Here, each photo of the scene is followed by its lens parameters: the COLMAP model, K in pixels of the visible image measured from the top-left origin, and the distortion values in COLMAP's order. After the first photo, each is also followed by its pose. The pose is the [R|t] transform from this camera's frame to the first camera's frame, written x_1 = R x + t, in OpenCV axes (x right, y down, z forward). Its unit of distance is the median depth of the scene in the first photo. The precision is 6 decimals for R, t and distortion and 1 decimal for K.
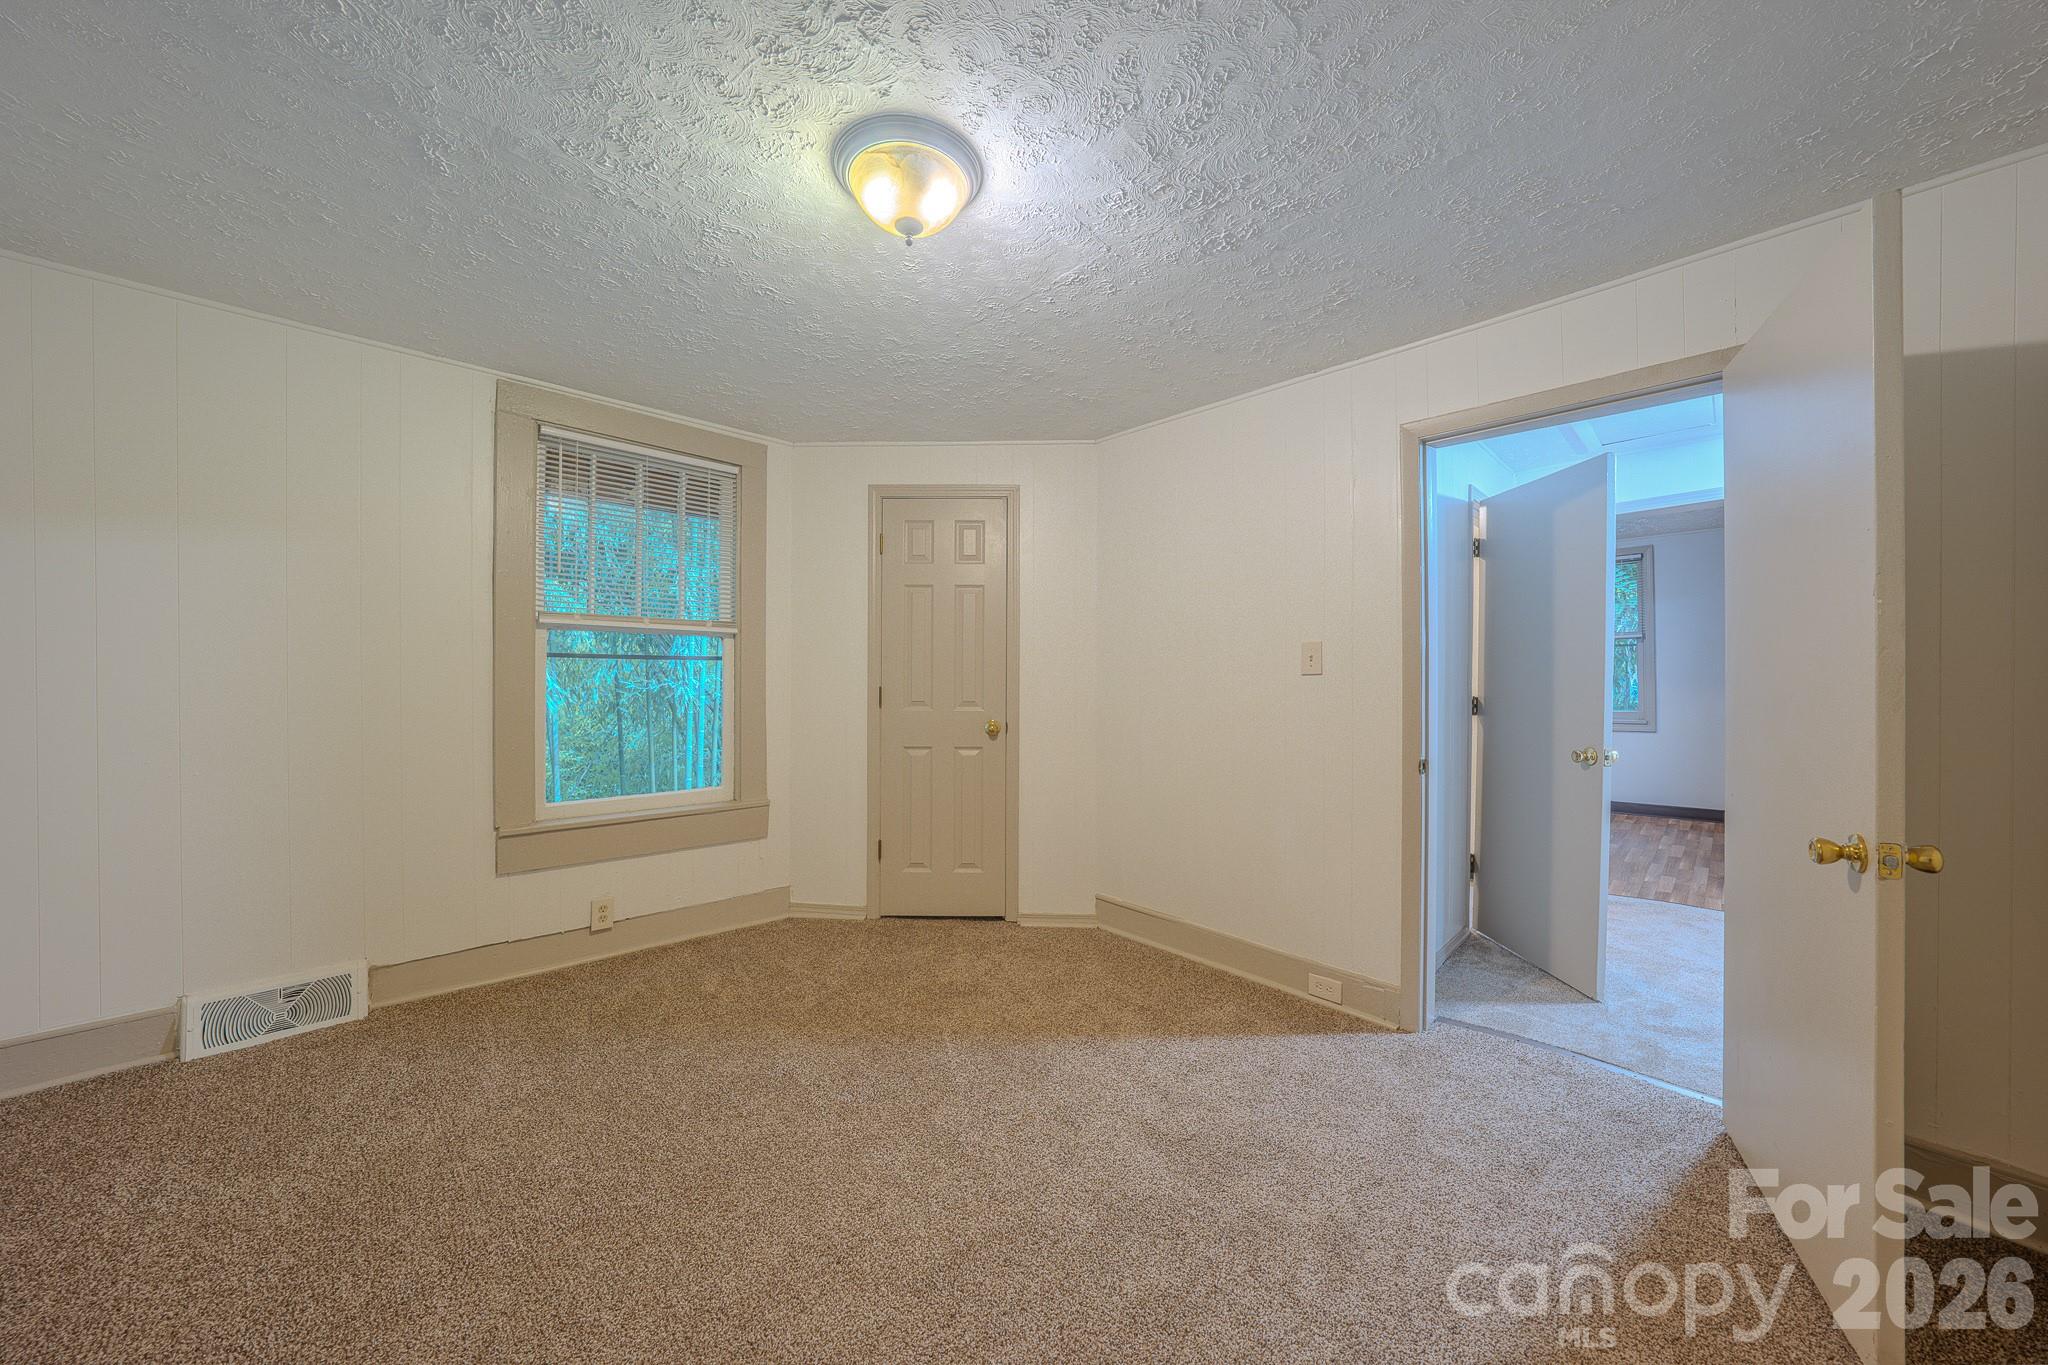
lens RADIAL K [[714.8, 0, 1042.2], [0, 714.8, 678.2], [0, 0, 1]] dist [-0.029176, 0.002885]
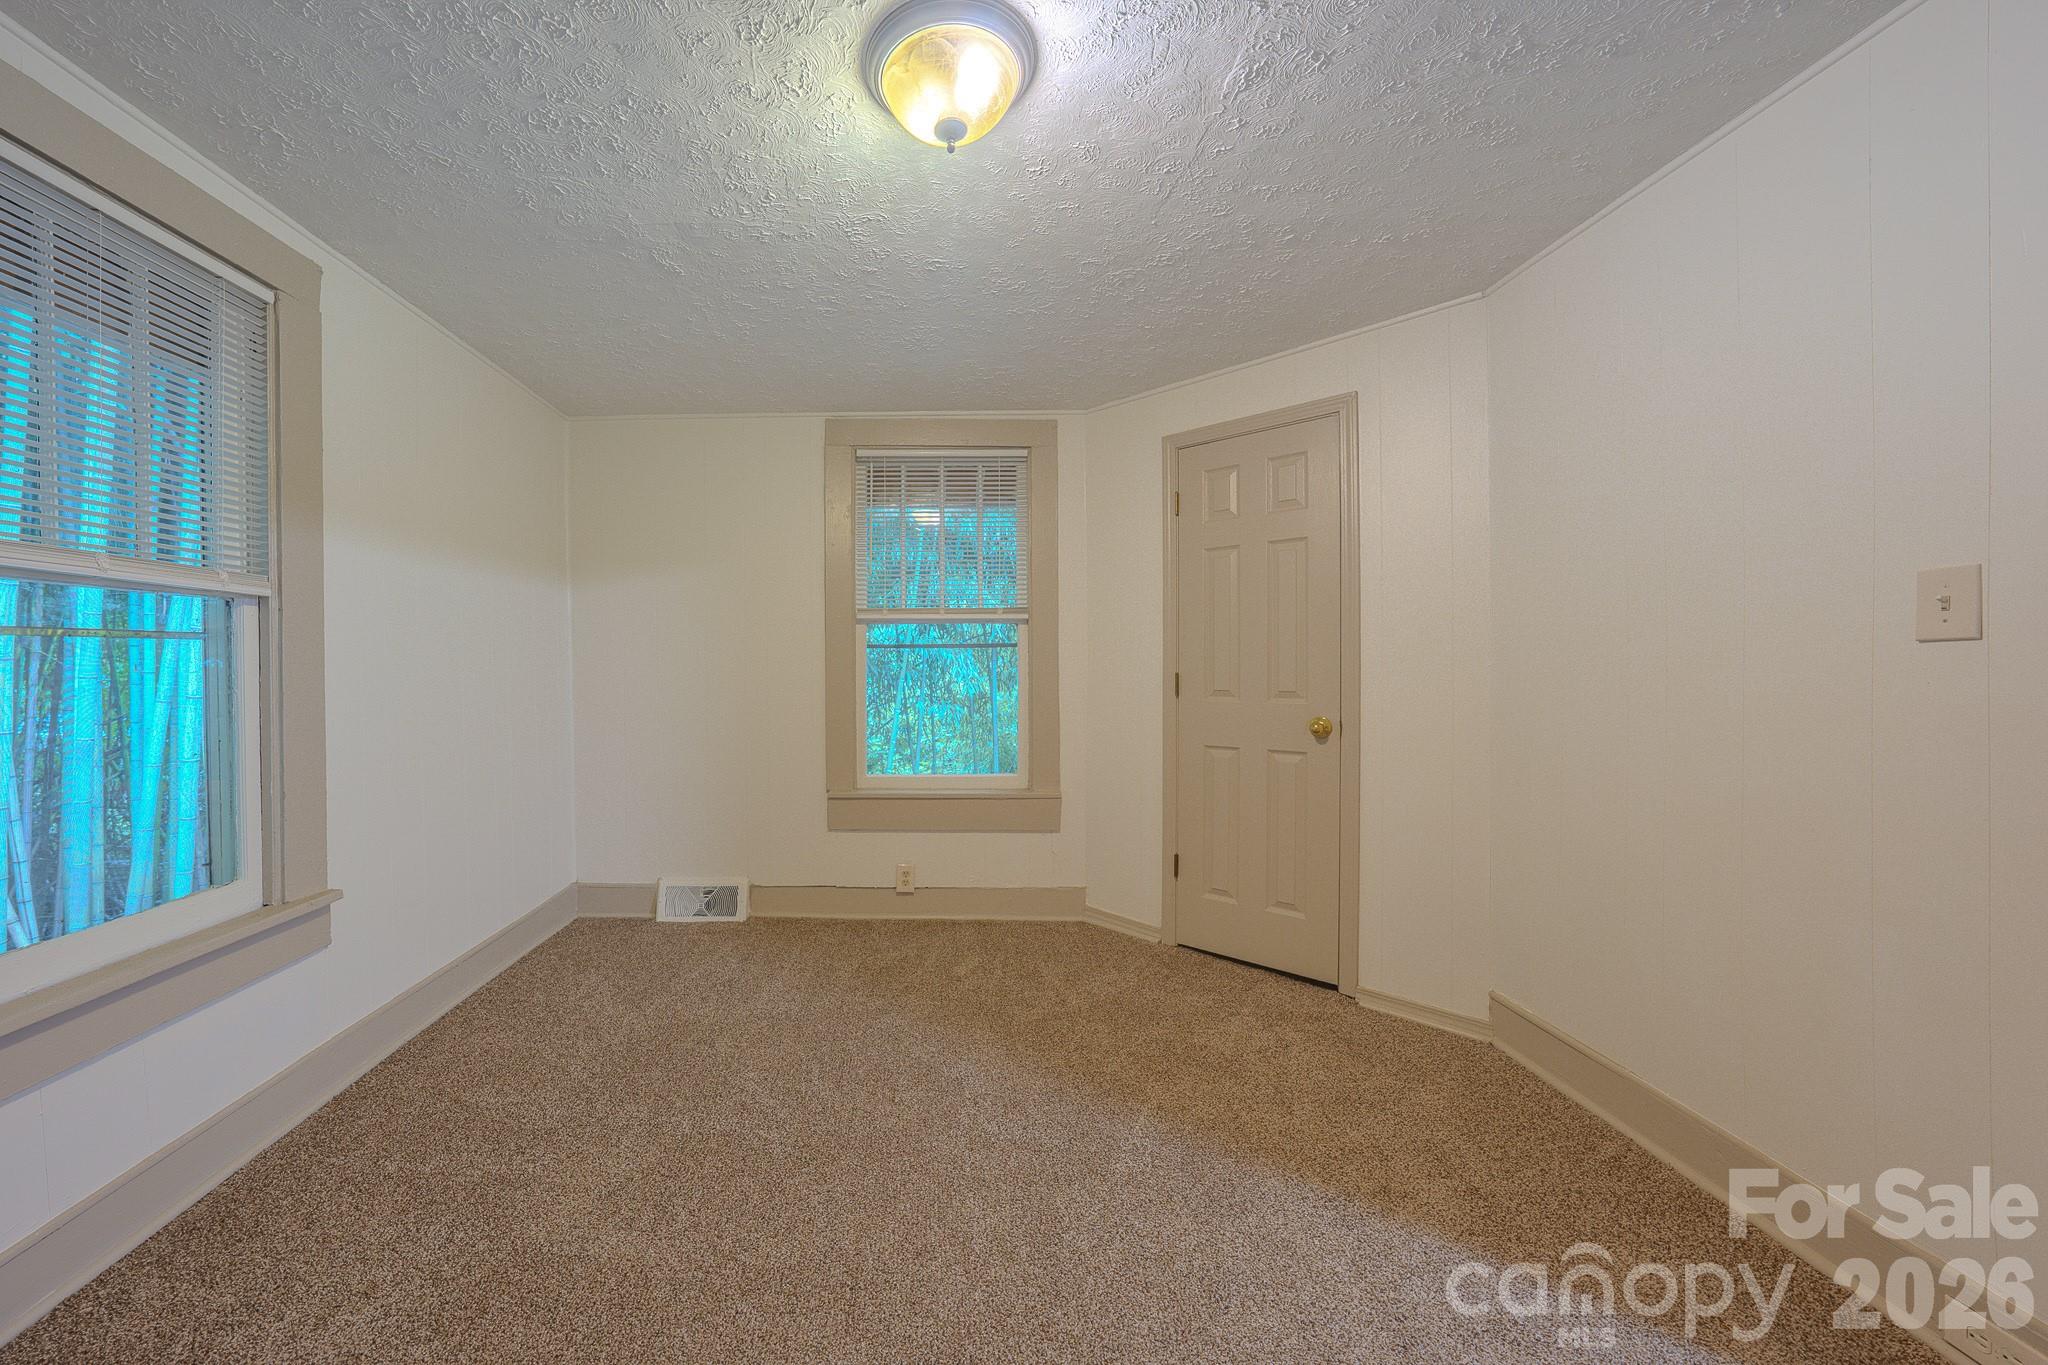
lens RADIAL K [[759.1, 0, 969.5], [0, 759.1, 671.1], [0, 0, 1]] dist [-0.026433, 0.000713]
pose [[0.695758, -0.007261, -0.718240, 0.273825], [0.009511, 0.999954, -0.000895, 0.009480], [0.718213, -0.006208, 0.695795, 0.220740]]
